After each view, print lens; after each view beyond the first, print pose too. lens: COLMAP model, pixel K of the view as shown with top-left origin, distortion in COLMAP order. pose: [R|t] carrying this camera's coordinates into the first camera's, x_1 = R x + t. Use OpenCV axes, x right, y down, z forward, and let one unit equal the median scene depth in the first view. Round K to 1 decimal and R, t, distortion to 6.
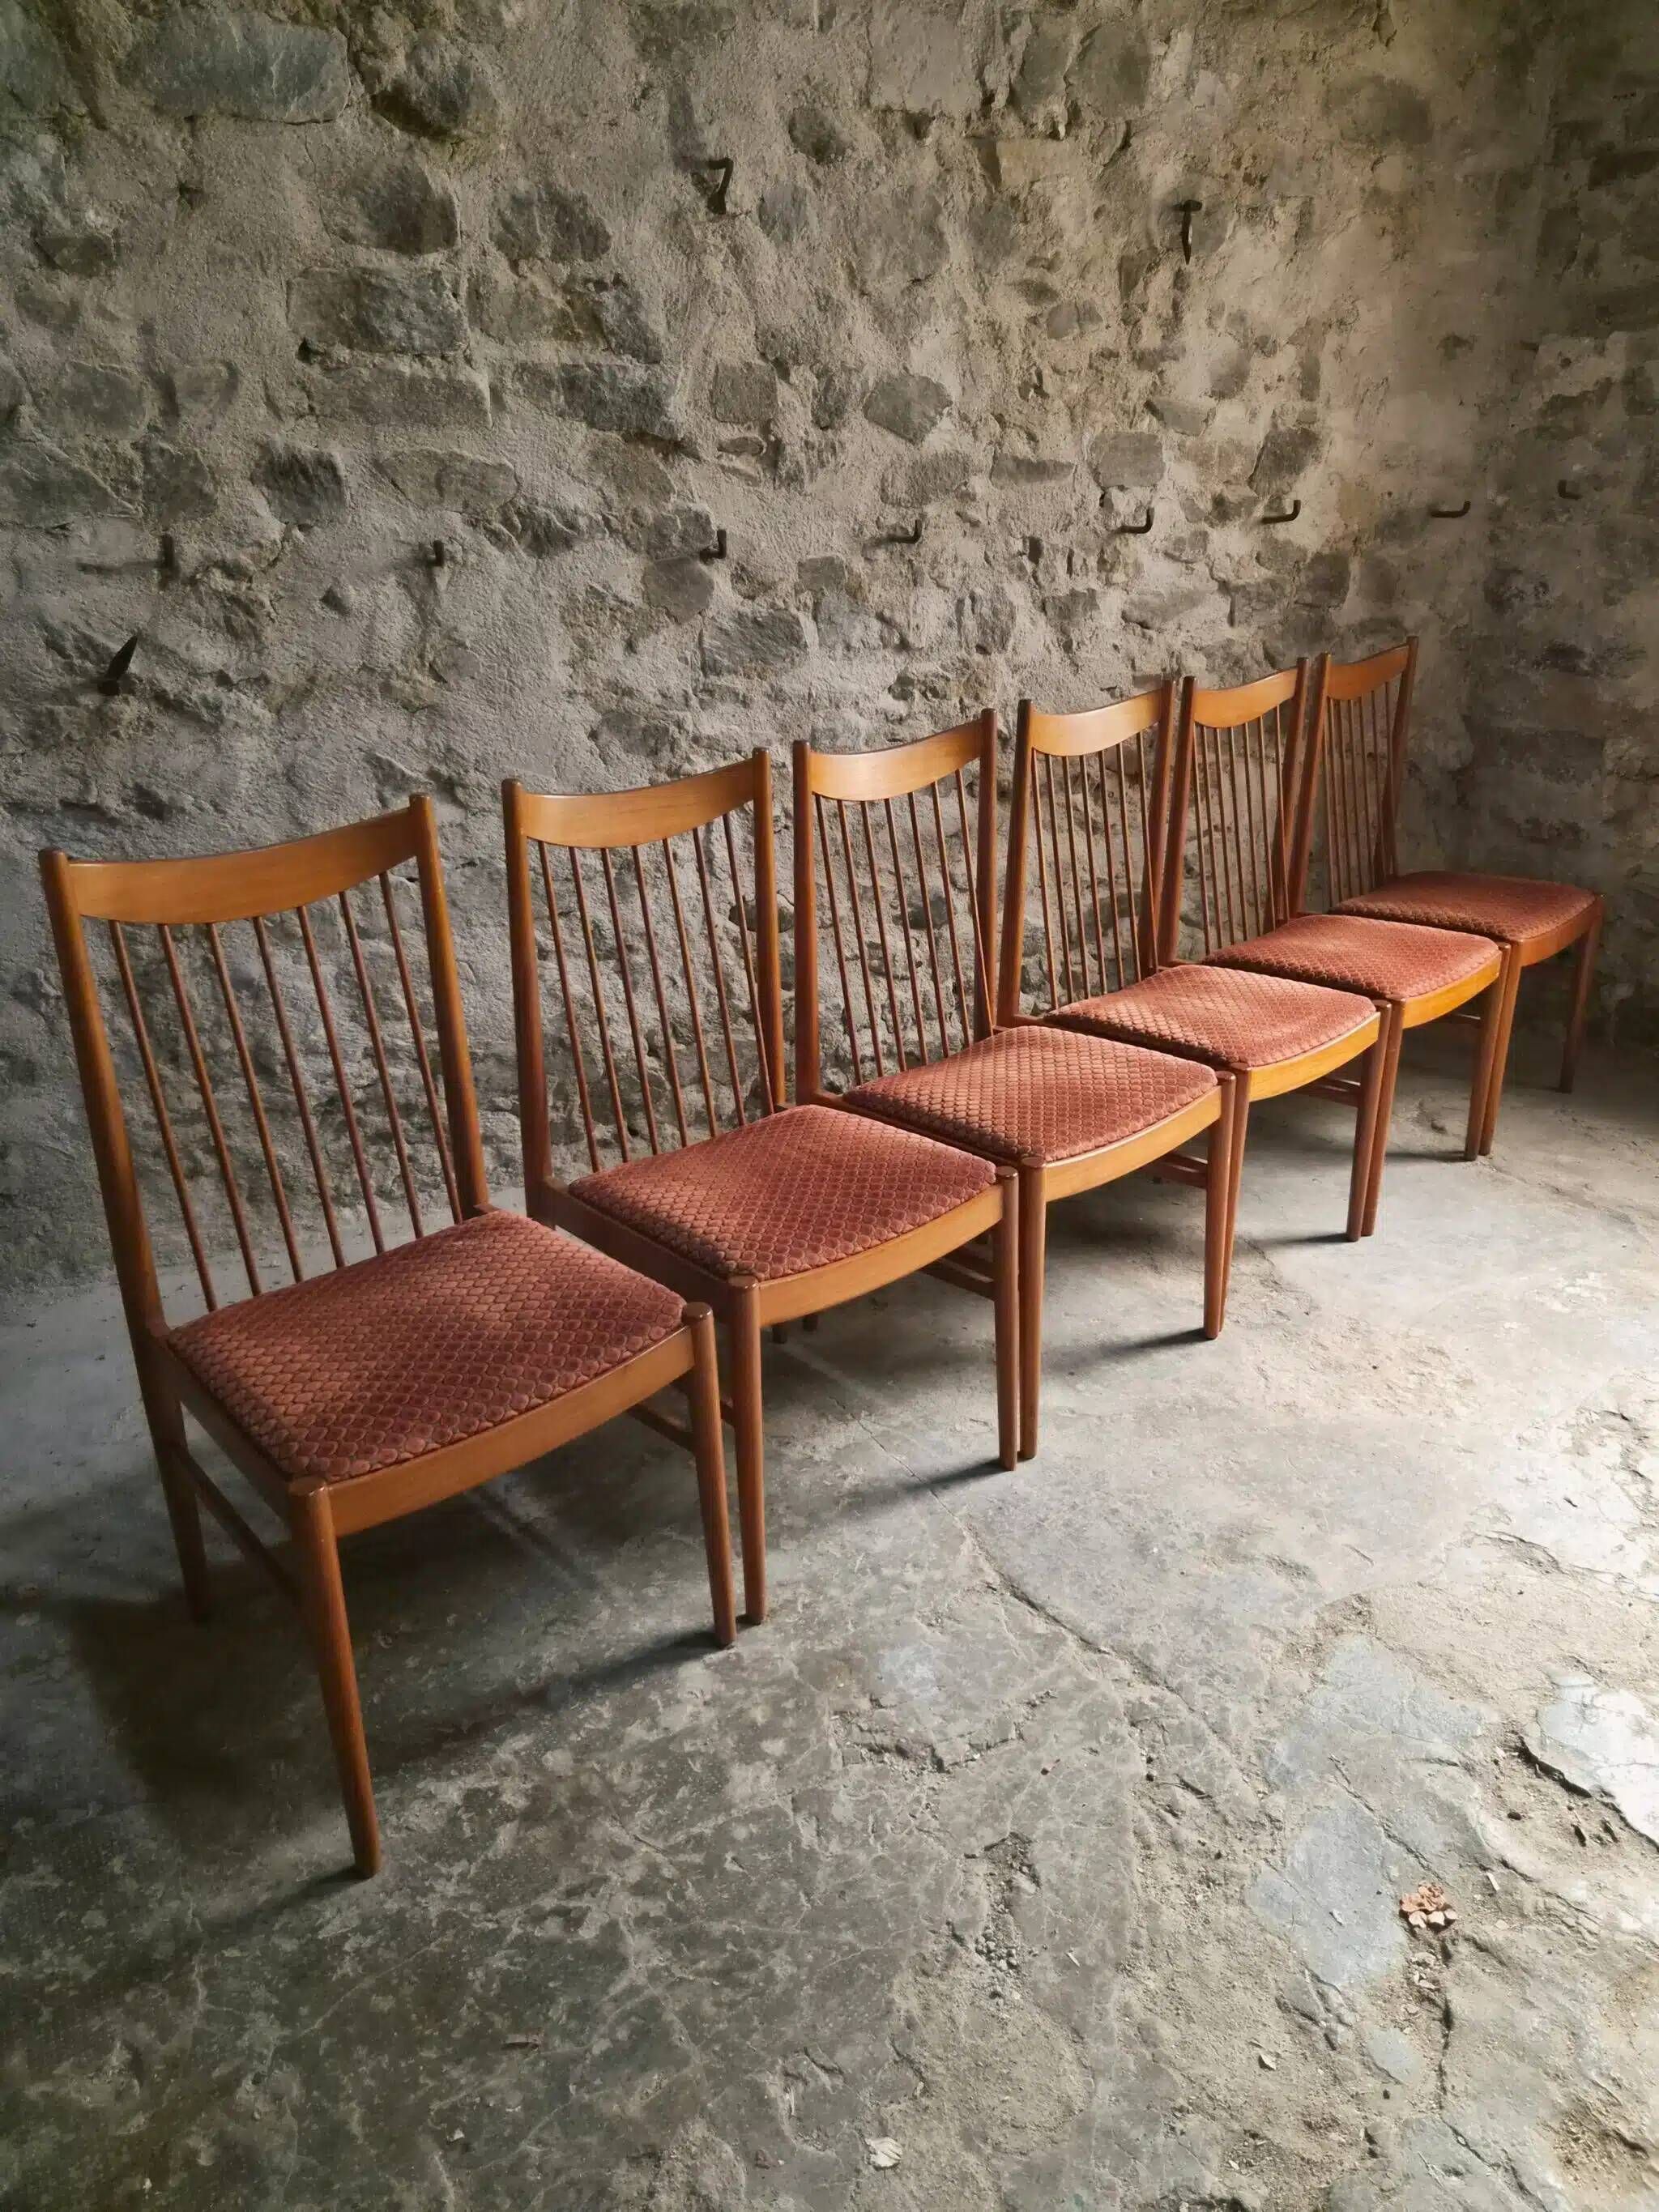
lens RADIAL K [[1507.6, 0, 827.9], [0, 1507.6, 1104.6], [0, 0, 1]] dist [0.056977, -0.046588]
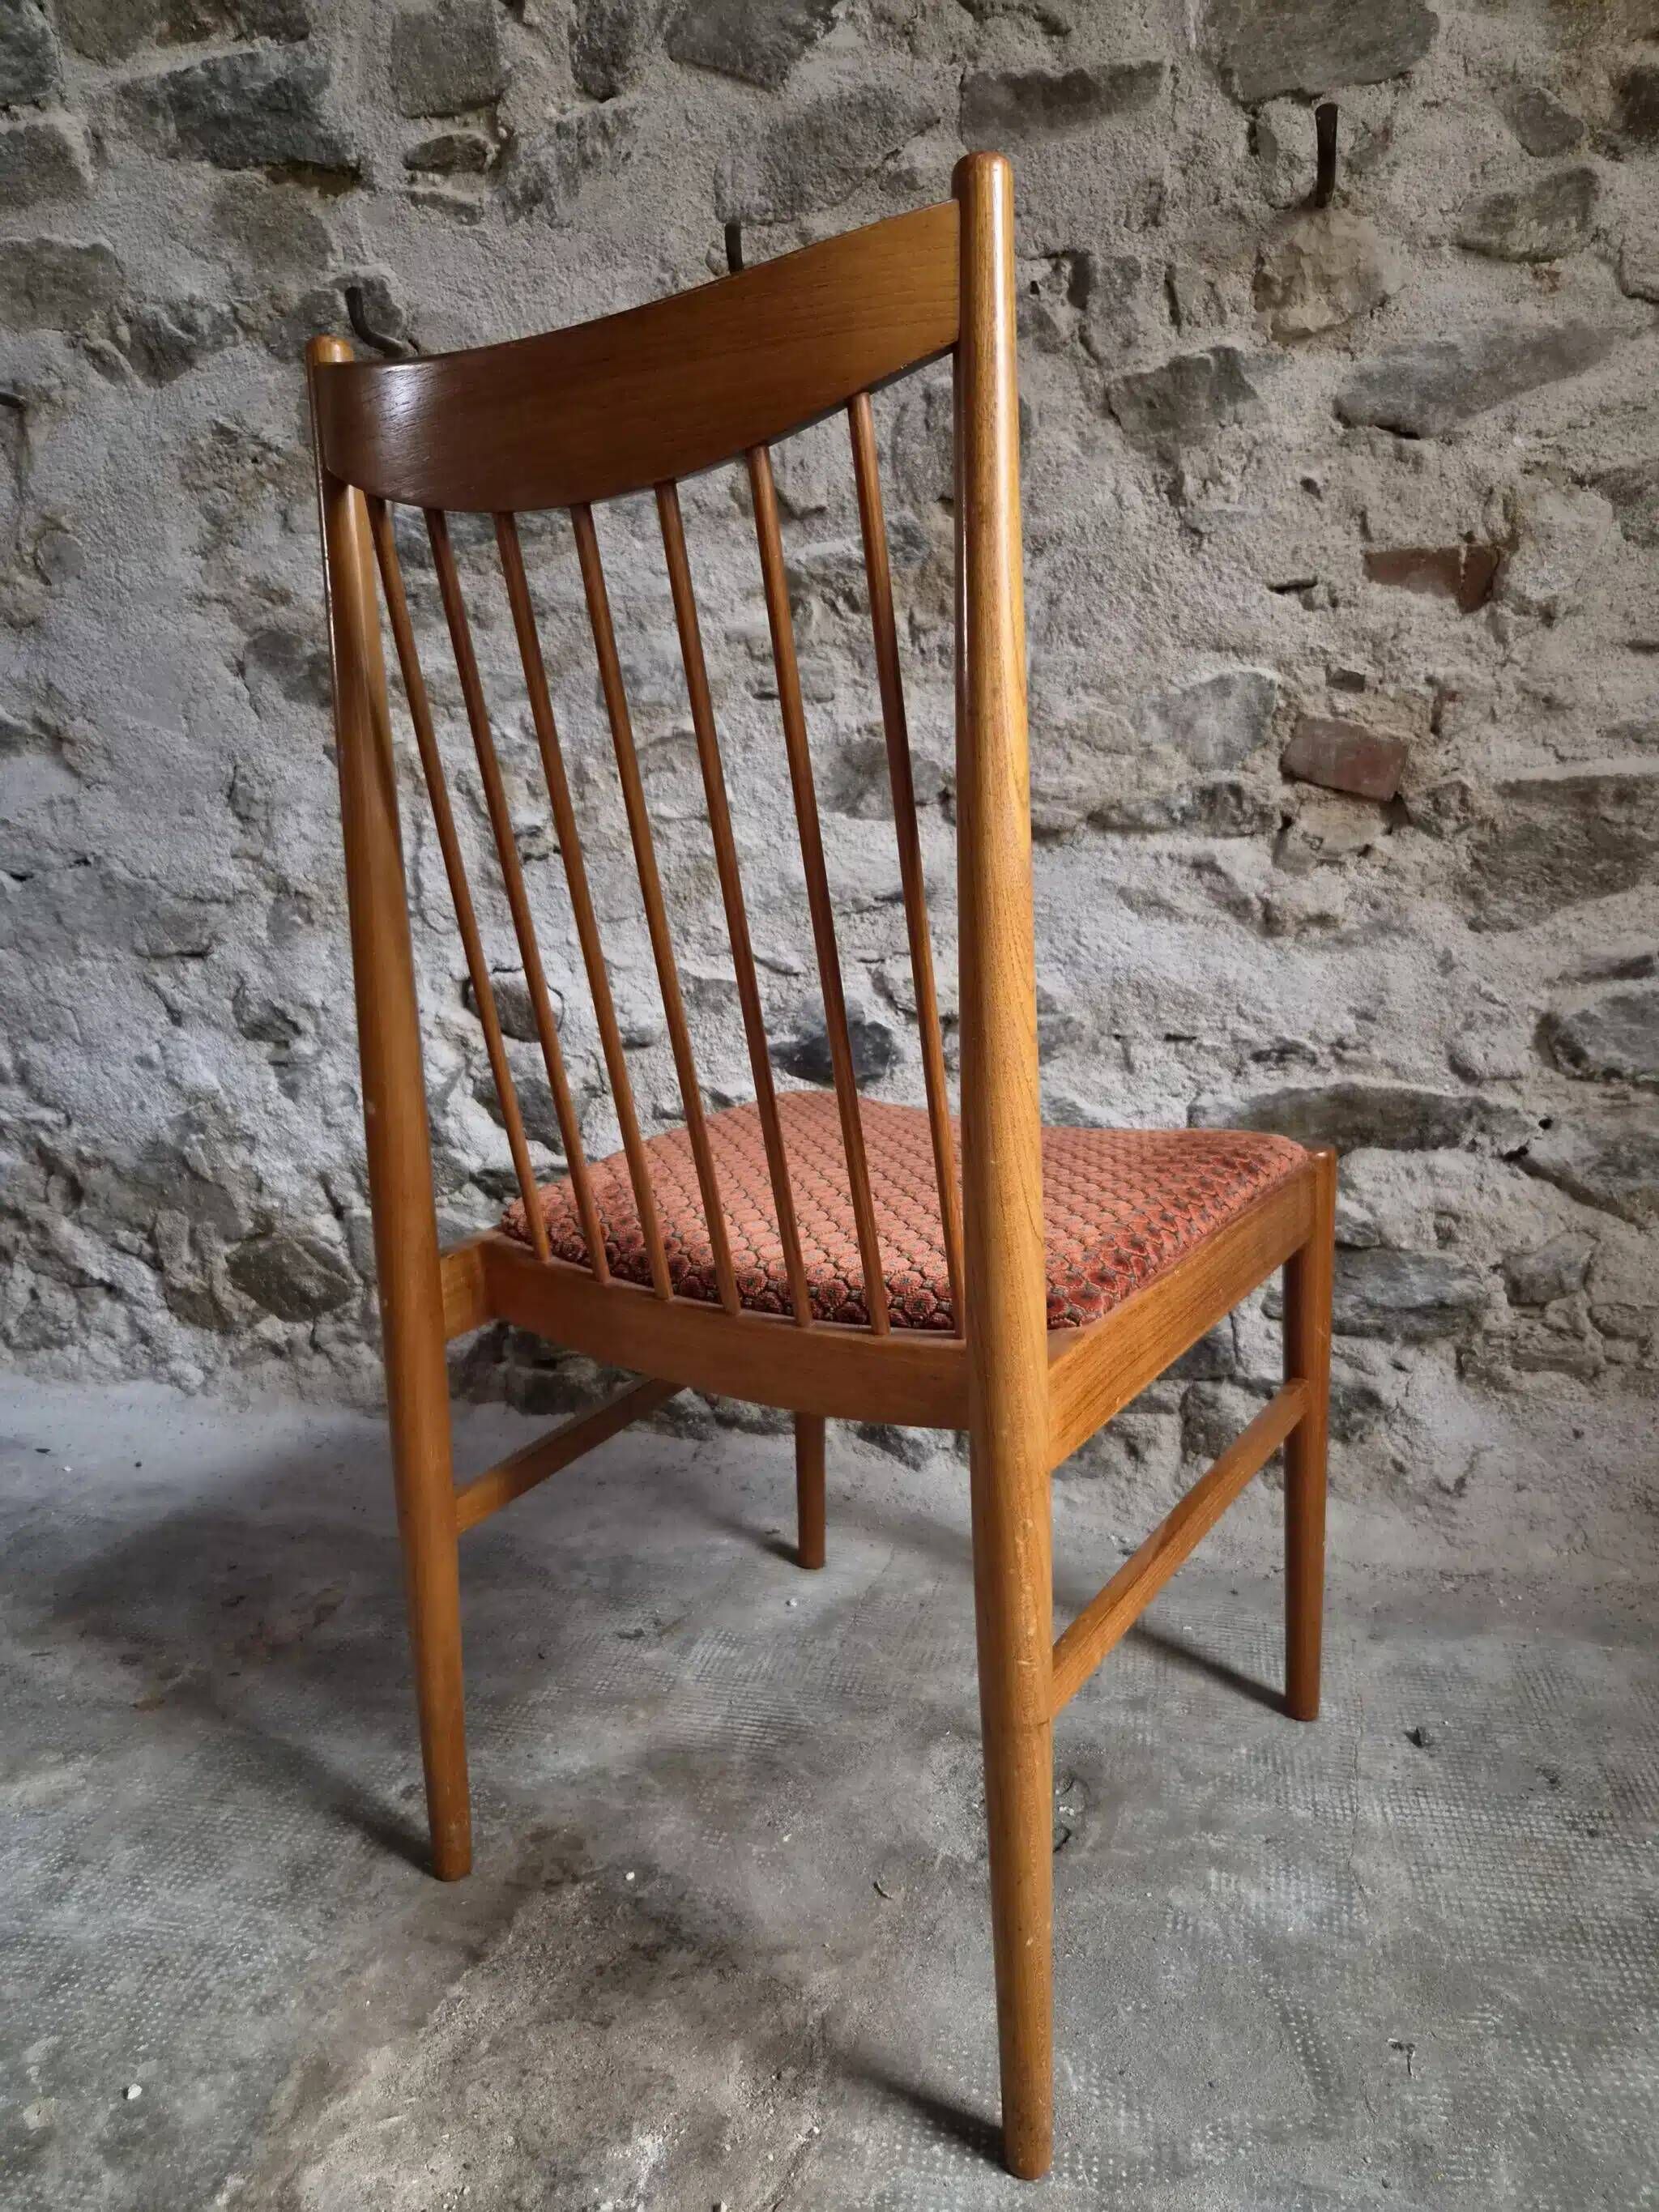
lens RADIAL K [[1507.6, 0, 826.3], [0, 1507.6, 1097.9], [0, 0, 1]] dist [0.056977, -0.046588]
pose [[0.720854, 0.115707, -0.683360, 0.448061], [-0.246371, 0.964349, -0.096604, -0.072307], [0.647820, 0.237997, 0.723662, 0.725118]]
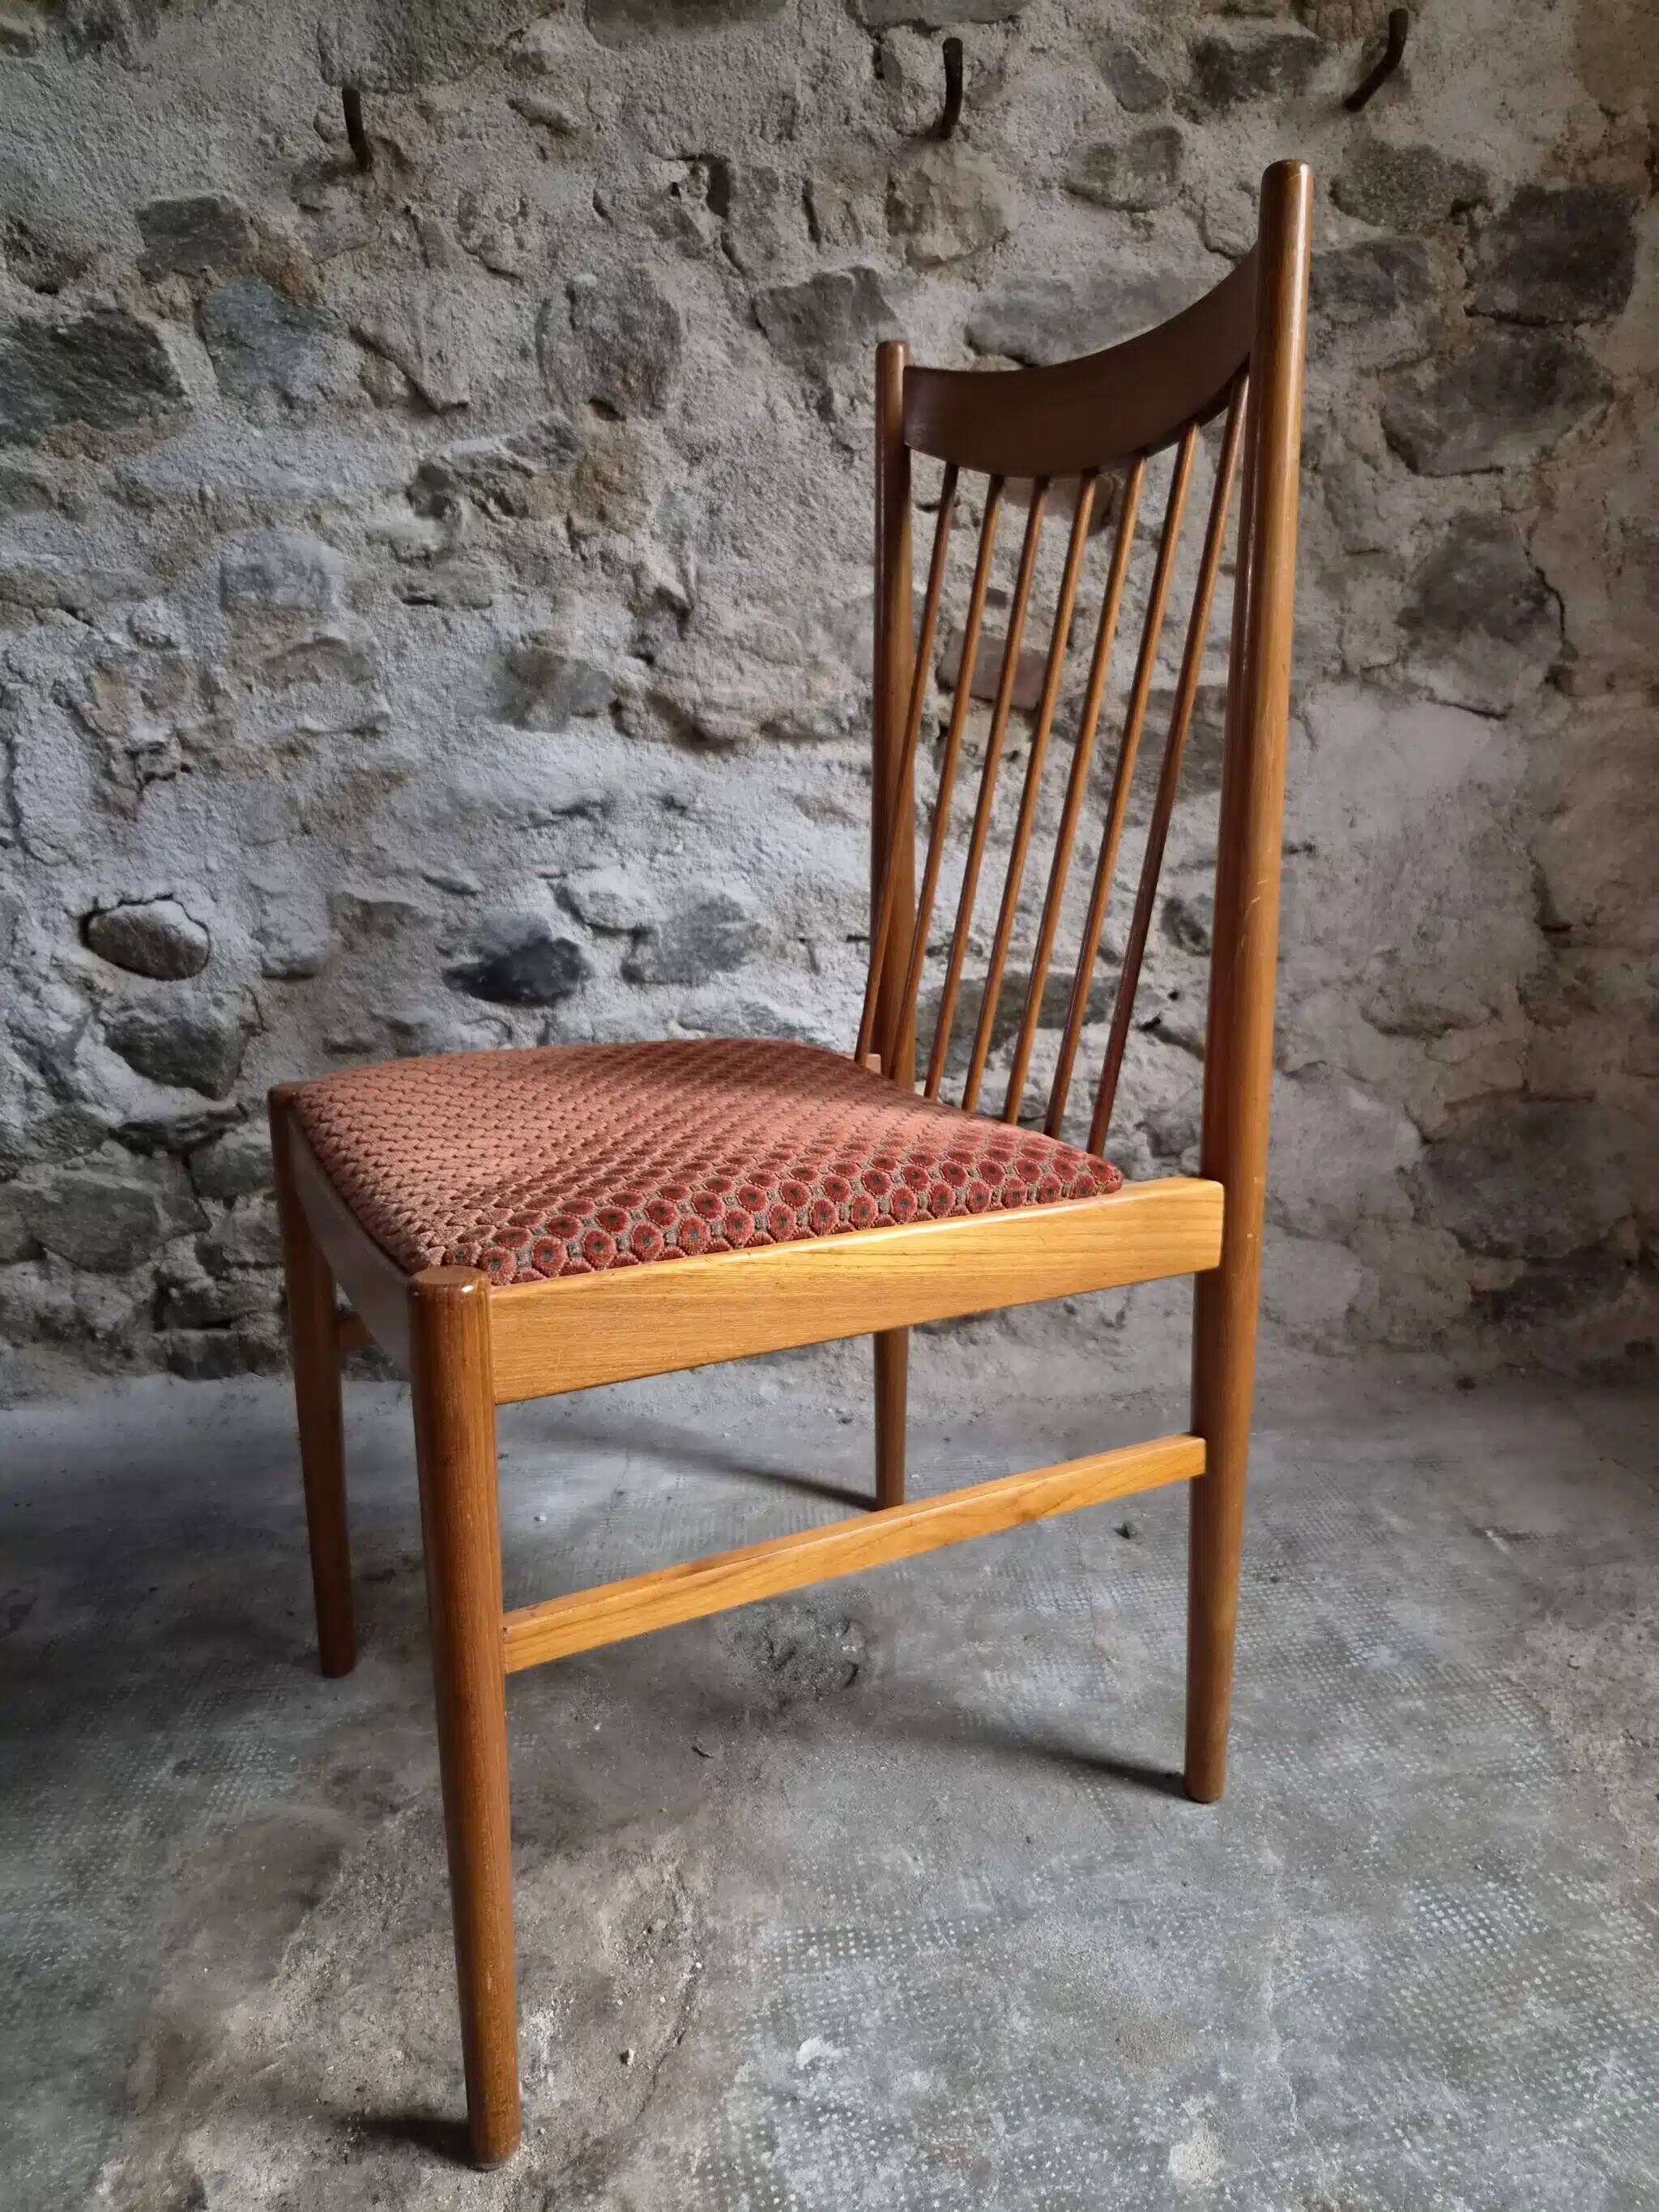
lens RADIAL K [[1507.6, 0, 852.4], [0, 1507.6, 1105.4], [0, 0, 1]] dist [0.056977, -0.046588]
pose [[0.899290, 0.080437, -0.429893, 0.417402], [-0.138766, 0.984631, -0.106049, -0.053705], [0.414755, 0.155024, 0.896630, 0.690596]]
